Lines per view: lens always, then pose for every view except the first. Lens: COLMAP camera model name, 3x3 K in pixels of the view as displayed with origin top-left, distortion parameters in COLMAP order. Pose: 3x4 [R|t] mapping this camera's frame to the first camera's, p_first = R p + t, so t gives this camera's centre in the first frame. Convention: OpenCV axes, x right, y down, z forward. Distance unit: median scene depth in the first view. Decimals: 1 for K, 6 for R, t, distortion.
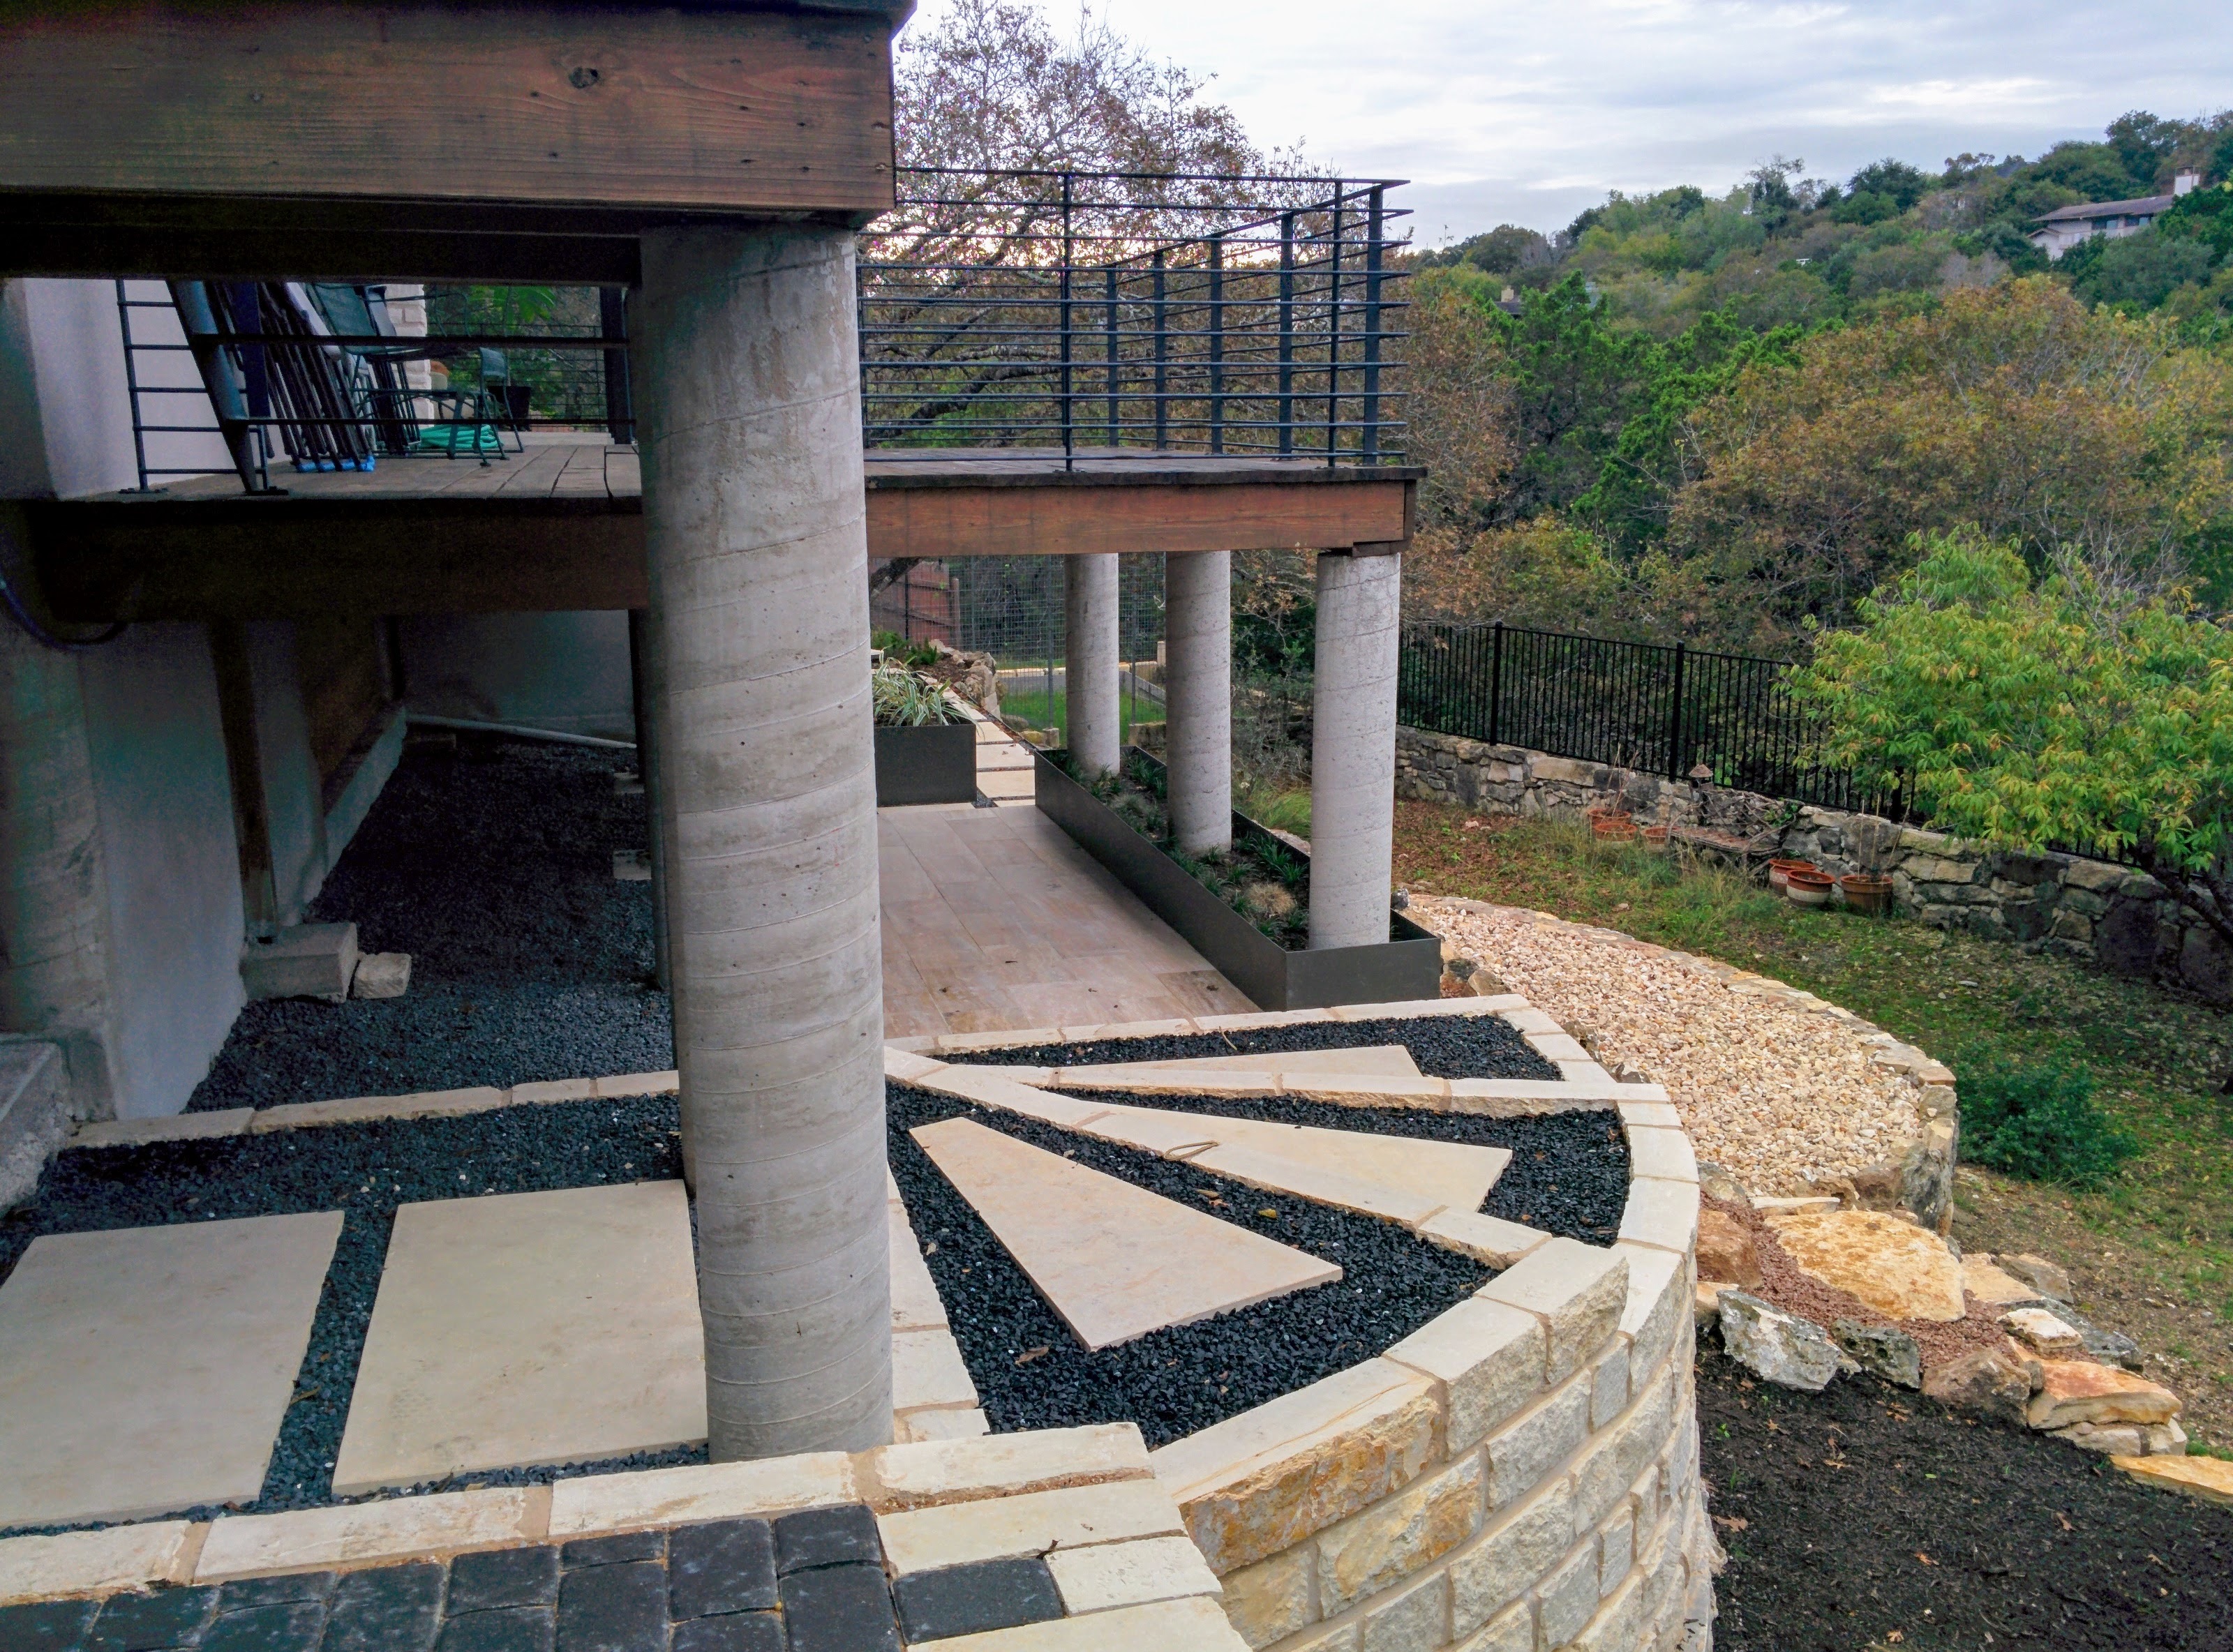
lens RADIAL K [[1914.2, 0, 1119.2], [0, 1914.2, 828.0], [0, 0, 1]] dist [0.010245, -0.018043]
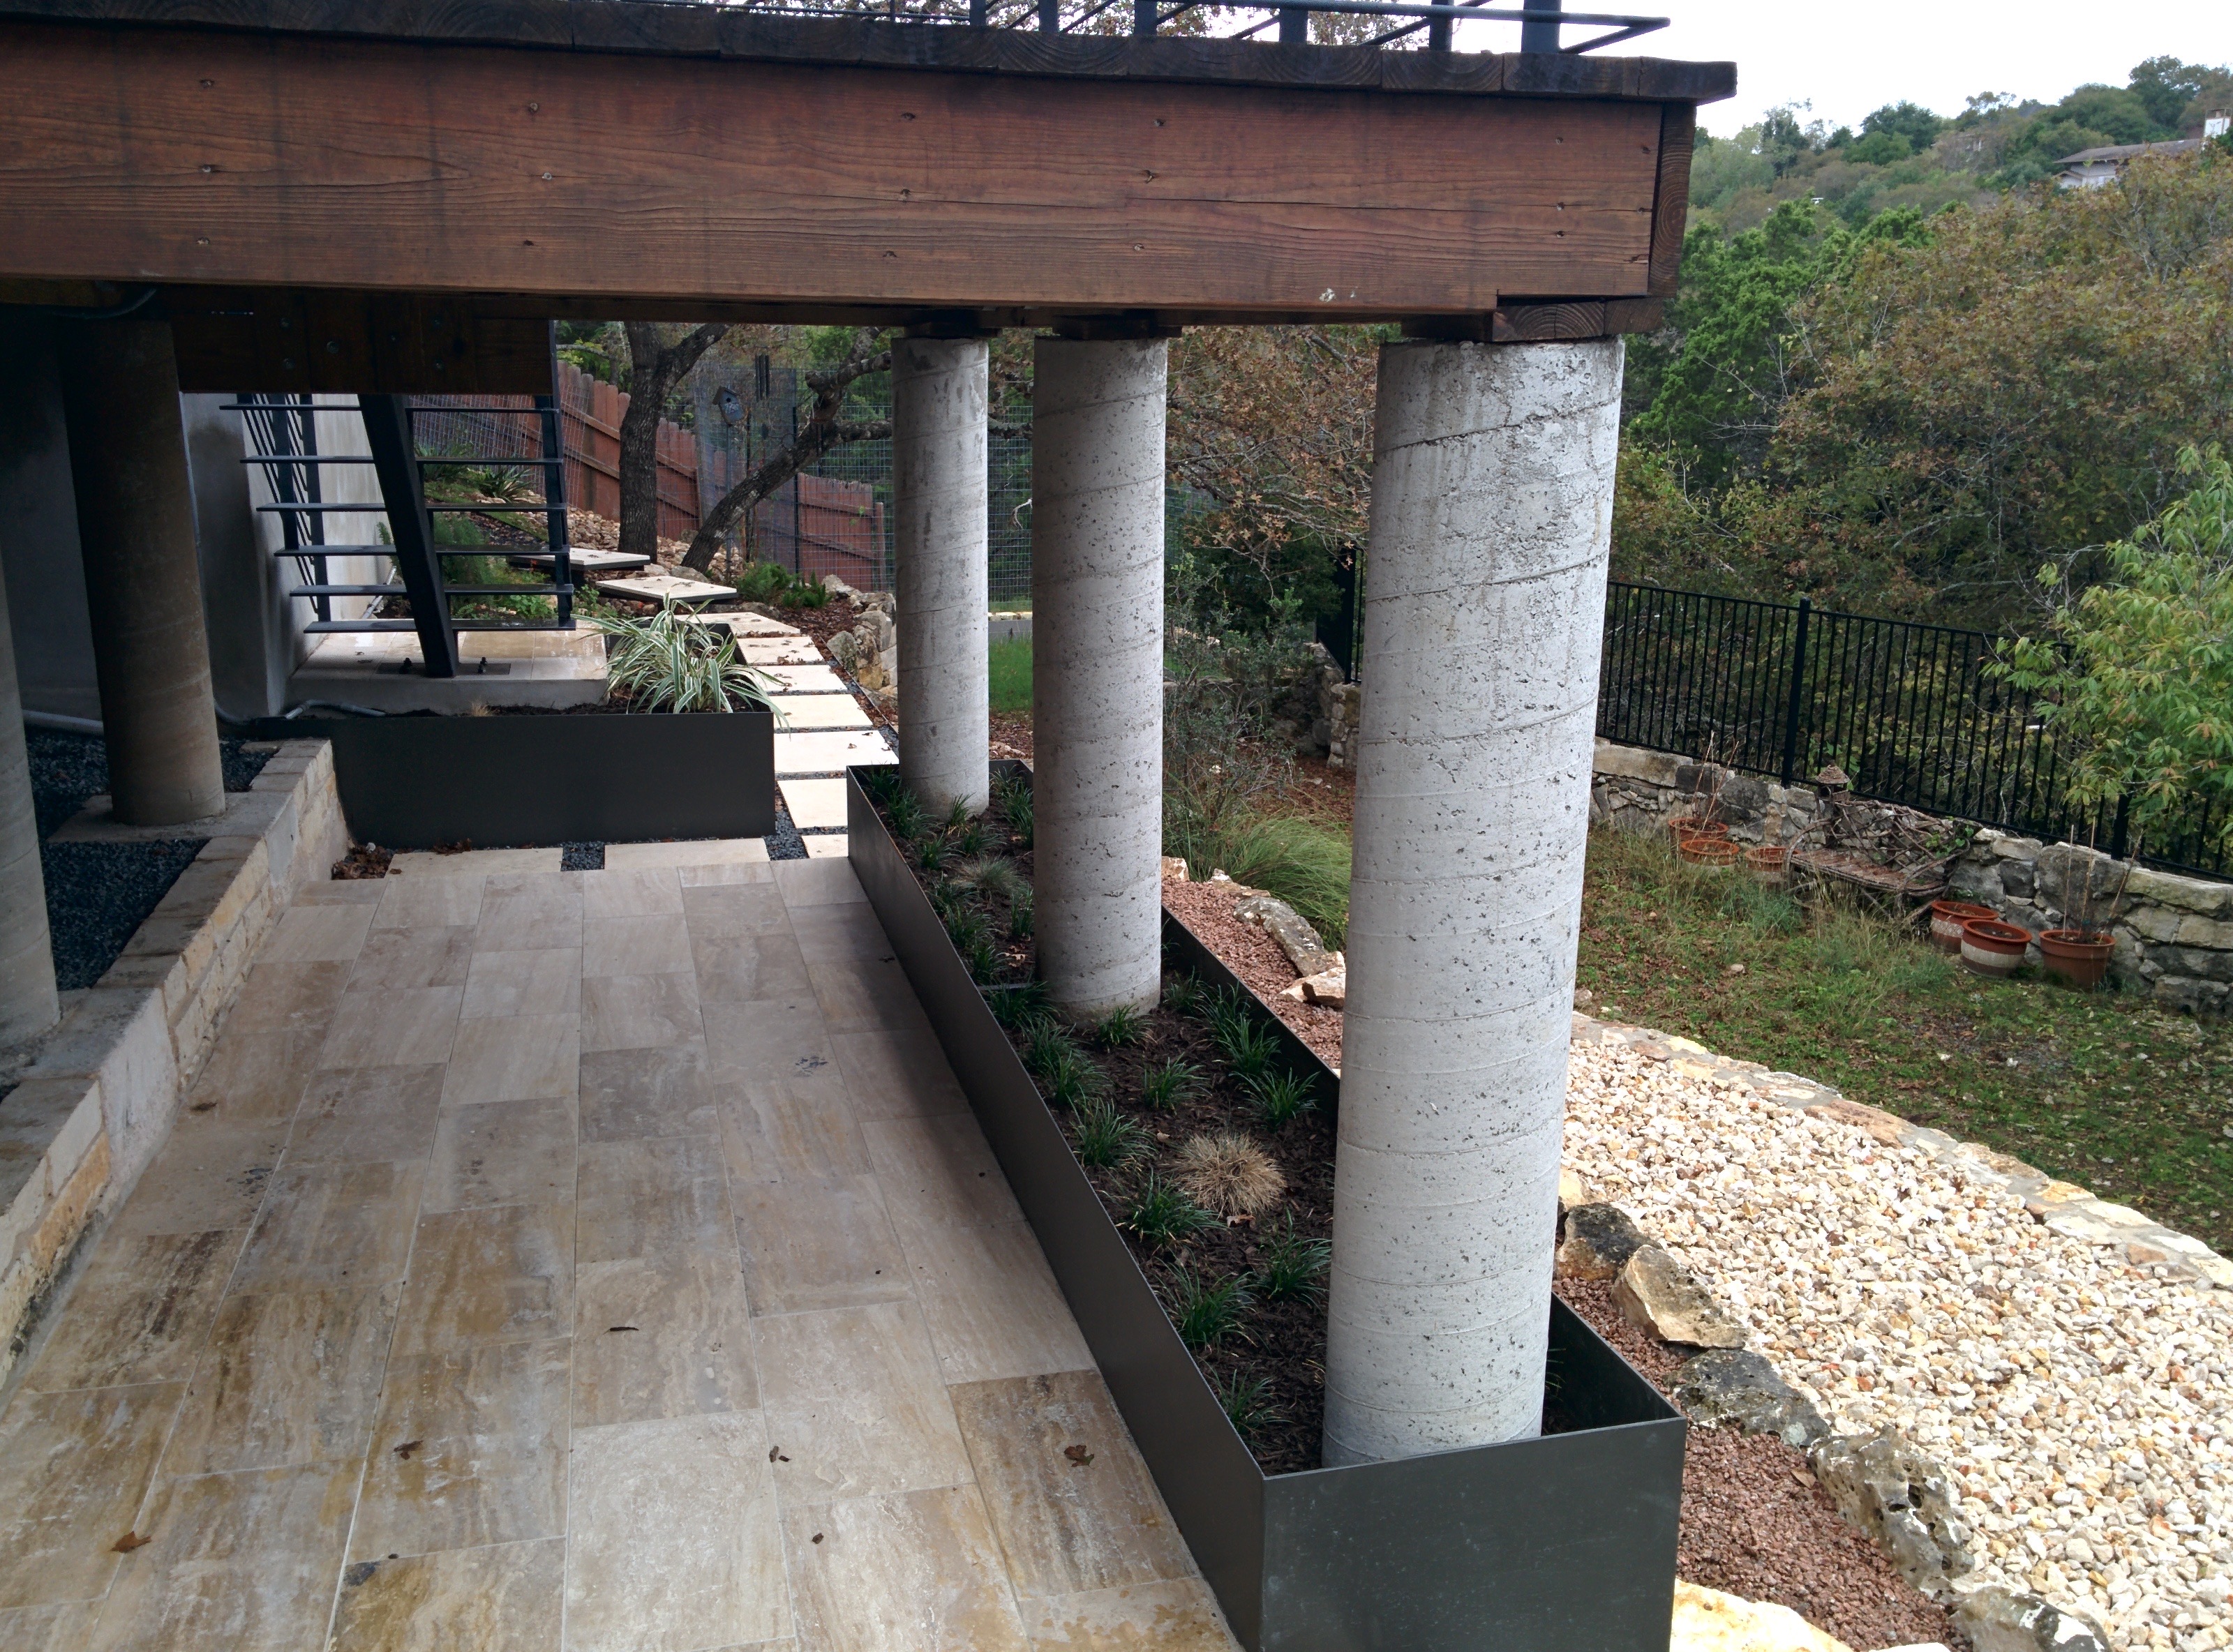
lens RADIAL K [[1914.2, 0, 1115.7], [0, 1914.2, 833.0], [0, 0, 1]] dist [0.010245, -0.018043]
pose [[0.999782, 0.019203, 0.008191, 0.022376], [-0.019466, 0.999252, 0.033418, -0.026820], [-0.007544, -0.033570, 0.999408, 0.265596]]
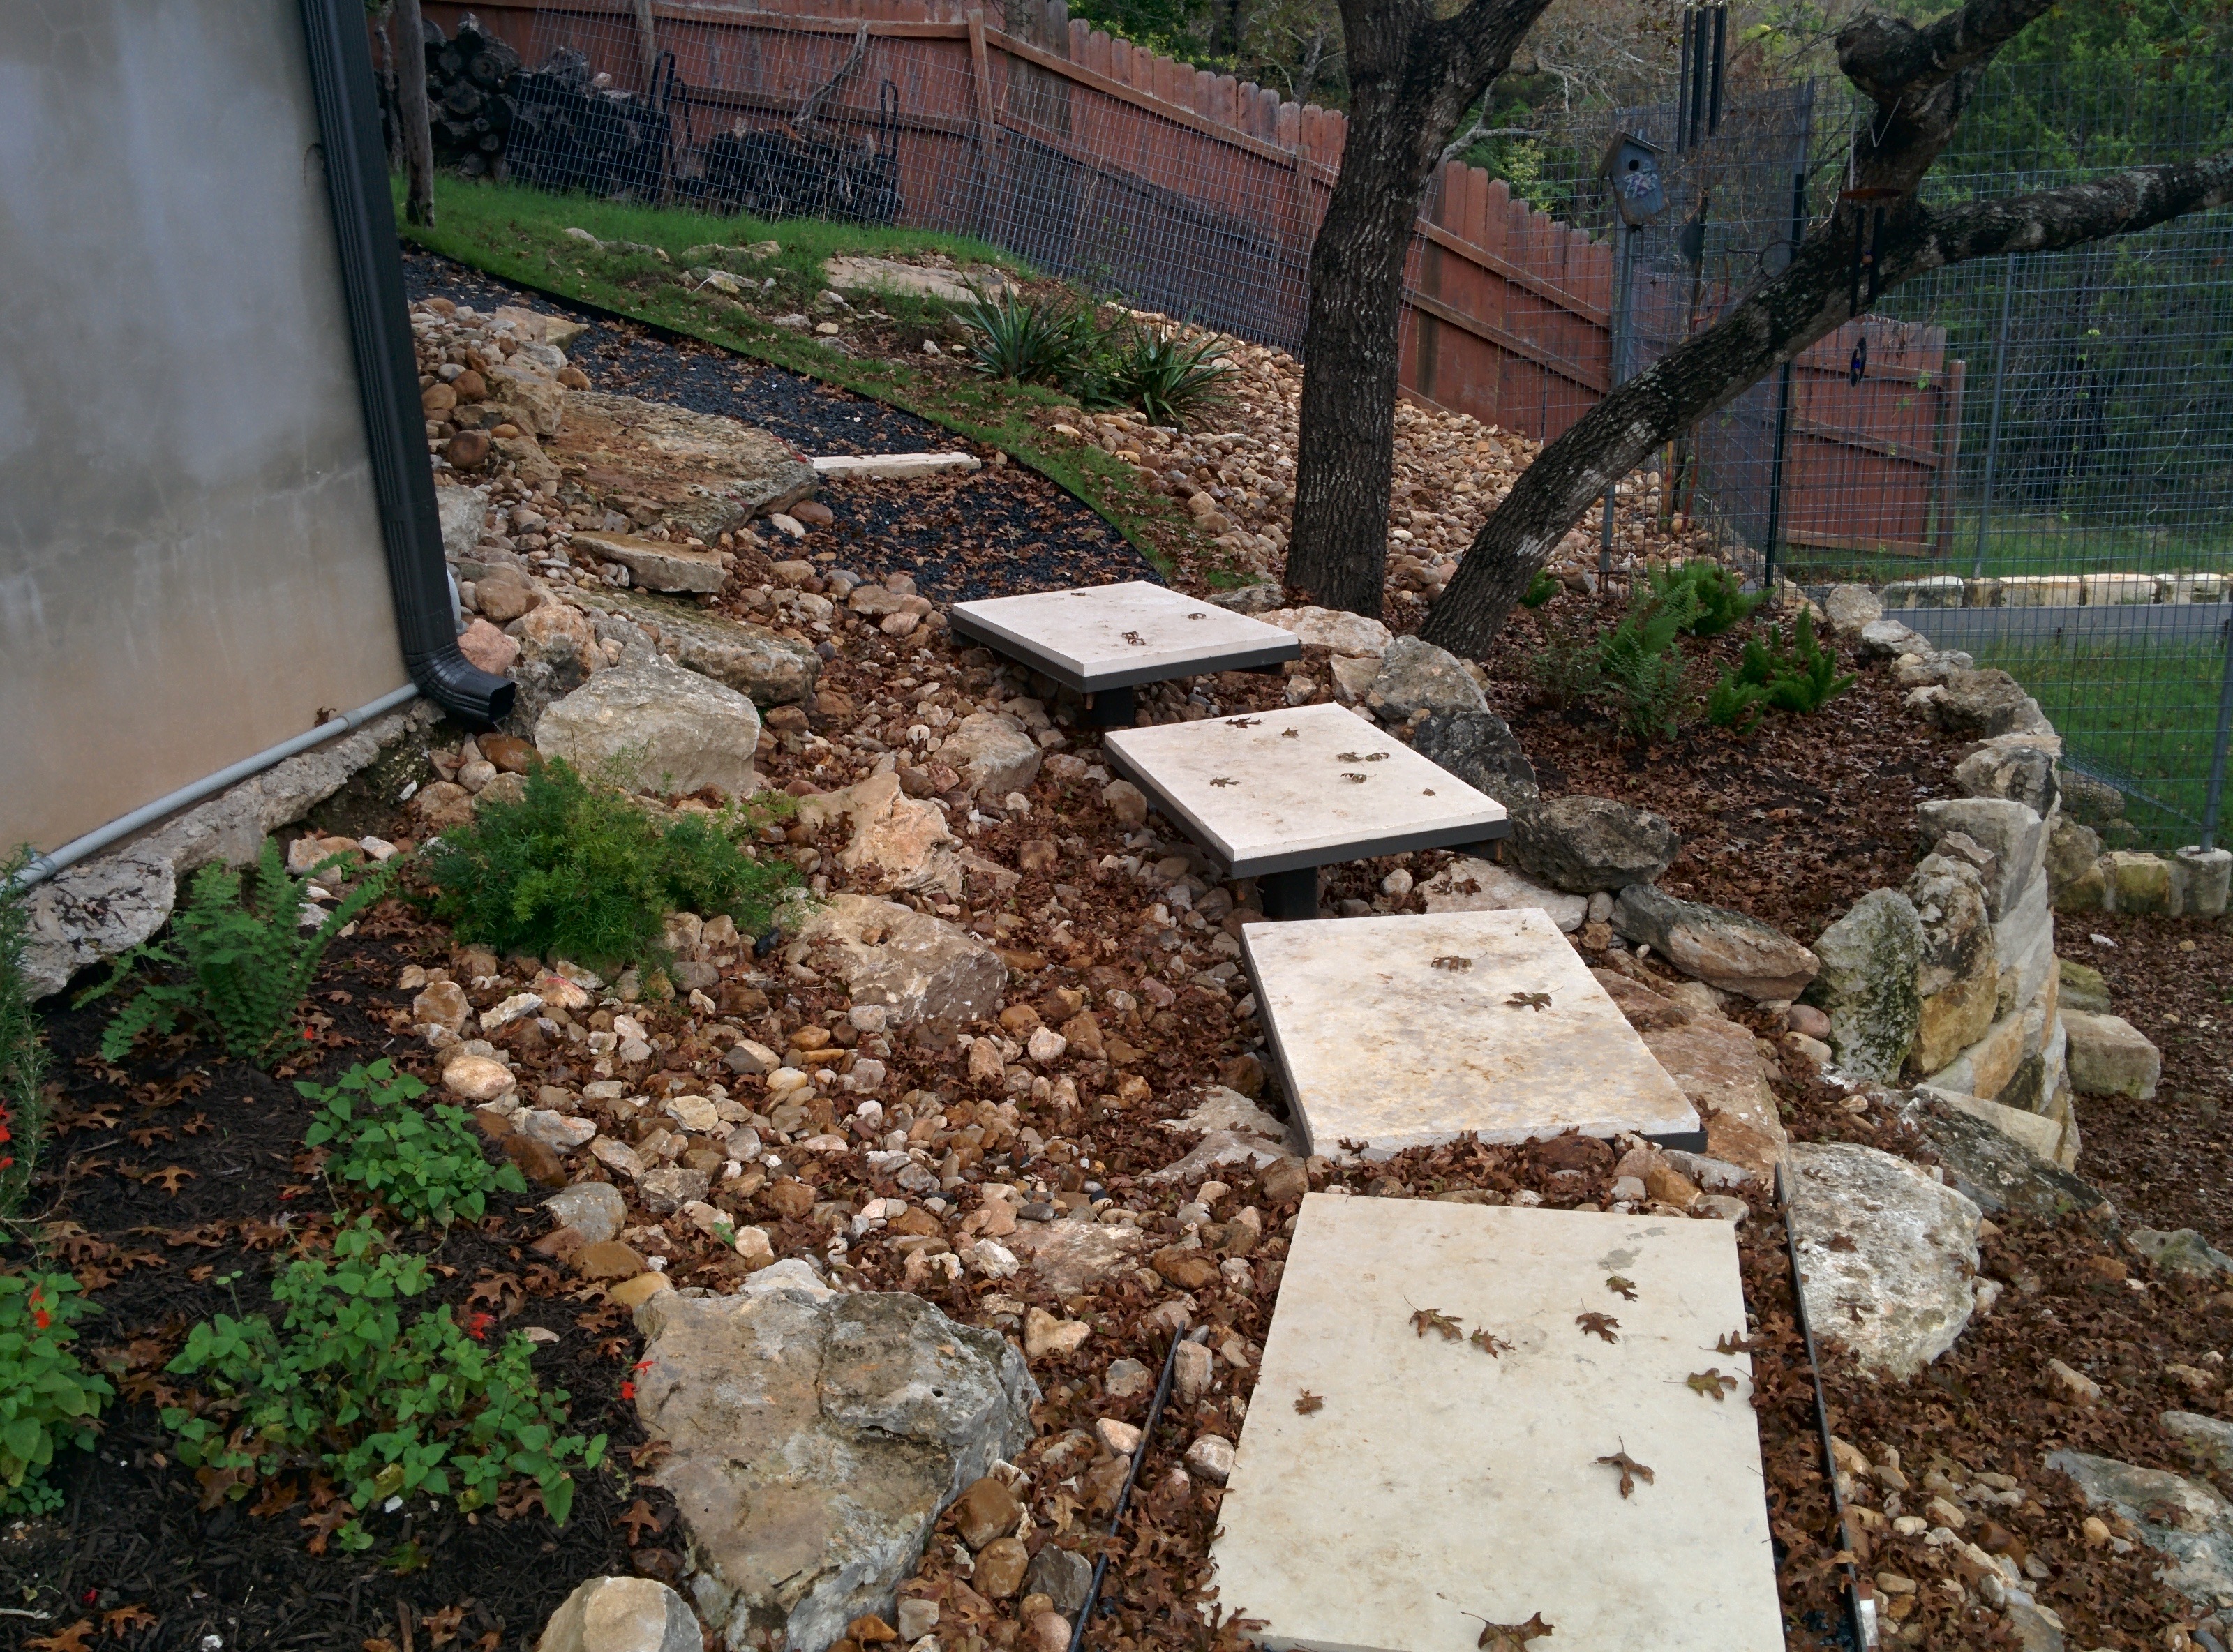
lens RADIAL K [[1914.2, 0, 1107.4], [0, 1914.2, 837.5], [0, 0, 1]] dist [0.010245, -0.018043]
pose [[0.878051, 0.119011, -0.463533, -0.066860], [-0.055180, 0.987302, 0.148963, -0.127602], [0.475375, -0.105219, 0.873469, 0.846443]]
